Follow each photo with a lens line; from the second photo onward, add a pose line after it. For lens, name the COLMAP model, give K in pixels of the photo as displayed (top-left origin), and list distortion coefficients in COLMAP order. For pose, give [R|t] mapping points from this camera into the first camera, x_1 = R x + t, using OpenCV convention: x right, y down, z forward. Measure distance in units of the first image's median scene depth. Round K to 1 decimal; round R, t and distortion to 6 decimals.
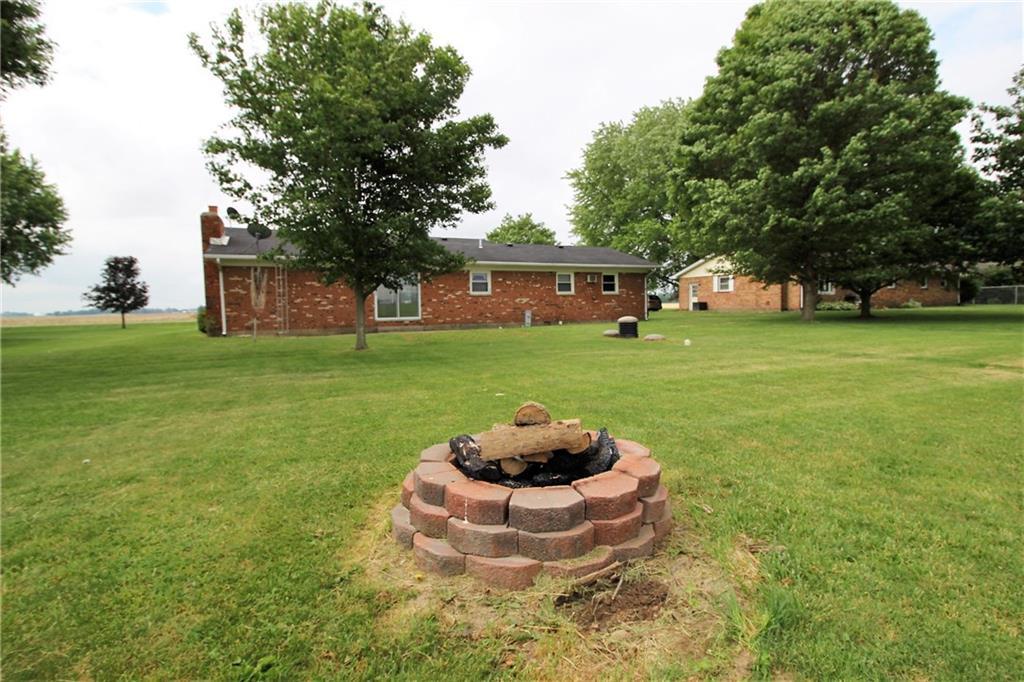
lens RADIAL K [[518.0, 0, 511.0], [0, 518.0, 340.9], [0, 0, 1]] dist [0.000601, 0.000030]
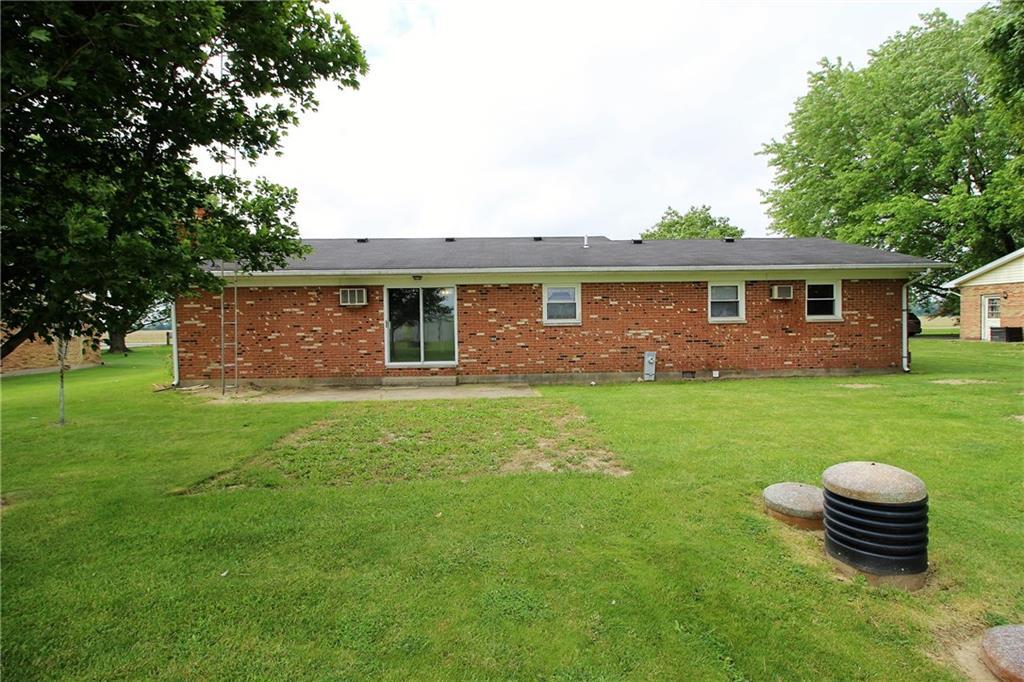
lens RADIAL K [[475.3, 0, 513.4], [0, 475.3, 339.4], [0, 0, 1]] dist [-0.014837, -0.002663]
pose [[0.916538, 0.016719, -0.399597, 0.098055], [-0.025554, 0.999532, -0.016792, -0.057010], [0.399129, 0.025602, 0.916537, 0.449915]]
